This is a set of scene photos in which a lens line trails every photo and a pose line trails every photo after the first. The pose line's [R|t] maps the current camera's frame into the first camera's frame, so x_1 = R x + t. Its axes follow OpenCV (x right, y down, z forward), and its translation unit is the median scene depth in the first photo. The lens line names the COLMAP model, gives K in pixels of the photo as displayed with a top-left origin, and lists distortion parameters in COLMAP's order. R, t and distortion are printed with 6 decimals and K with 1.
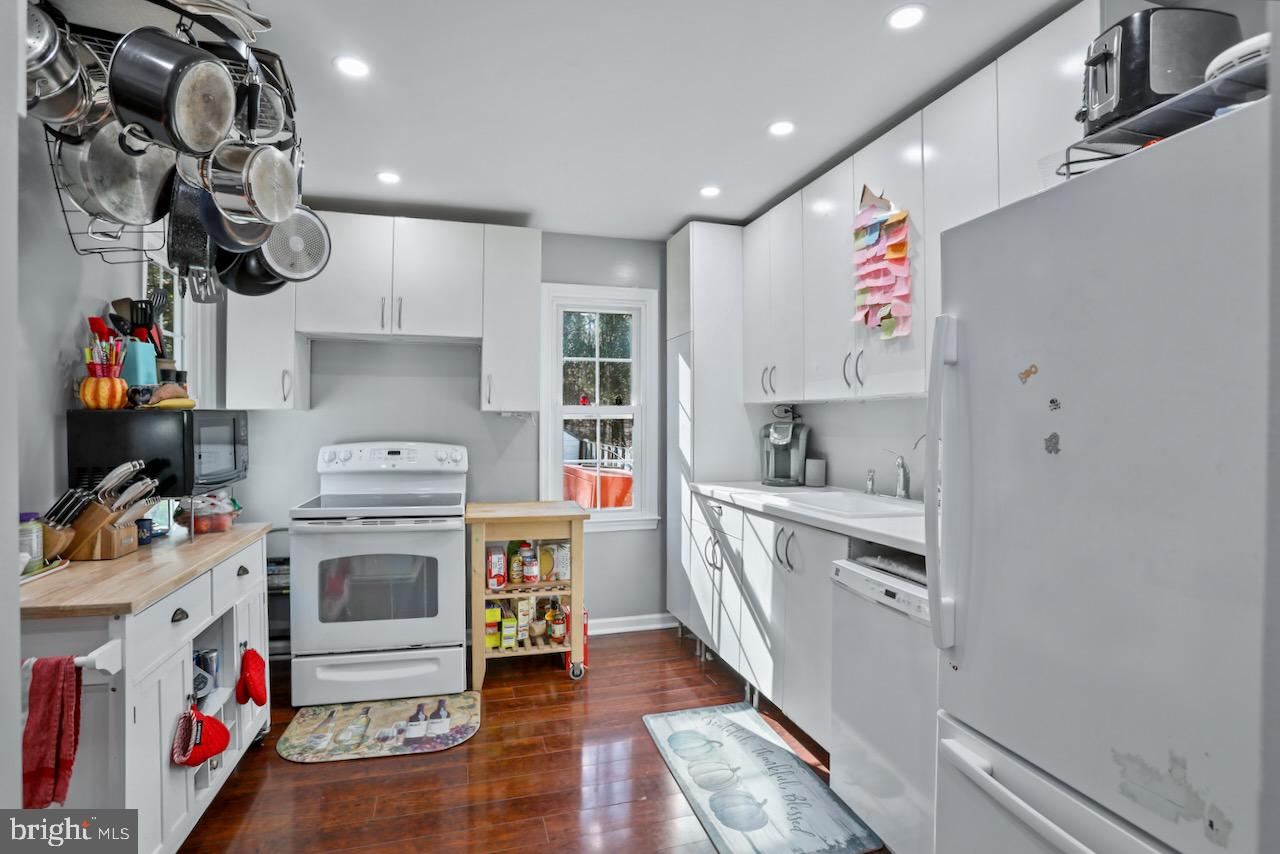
lens RADIAL K [[585.0, 0, 631.5], [0, 585.0, 423.6], [0, 0, 1]] dist [-0.050990, 0.014949]
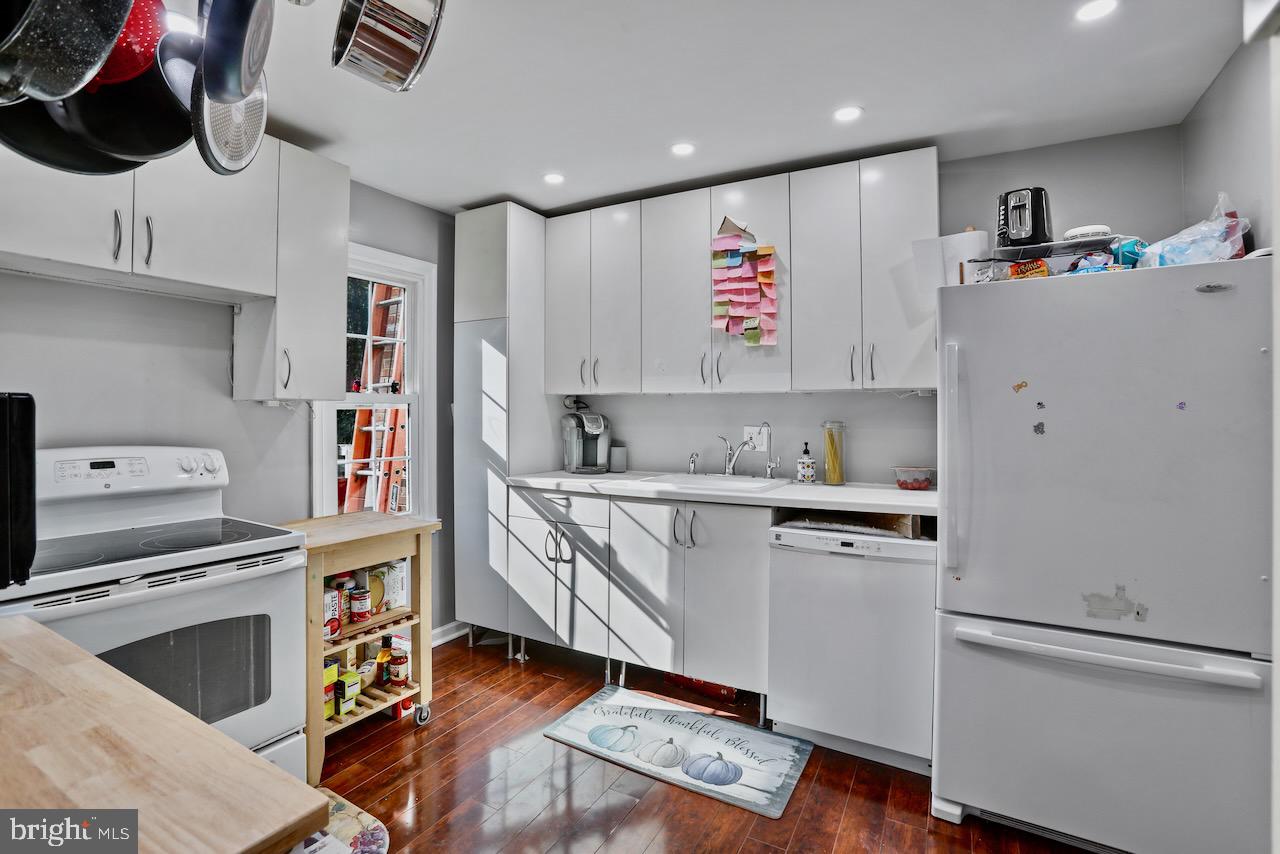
lens RADIAL K [[585.0, 0, 652.5], [0, 585.0, 406.3], [0, 0, 1]] dist [-0.050990, 0.014949]
pose [[0.730543, 0.003658, 0.682856, -0.462563], [0.002065, 0.999969, -0.007566, -0.007242], [-0.682863, 0.006938, 0.730513, 0.193228]]
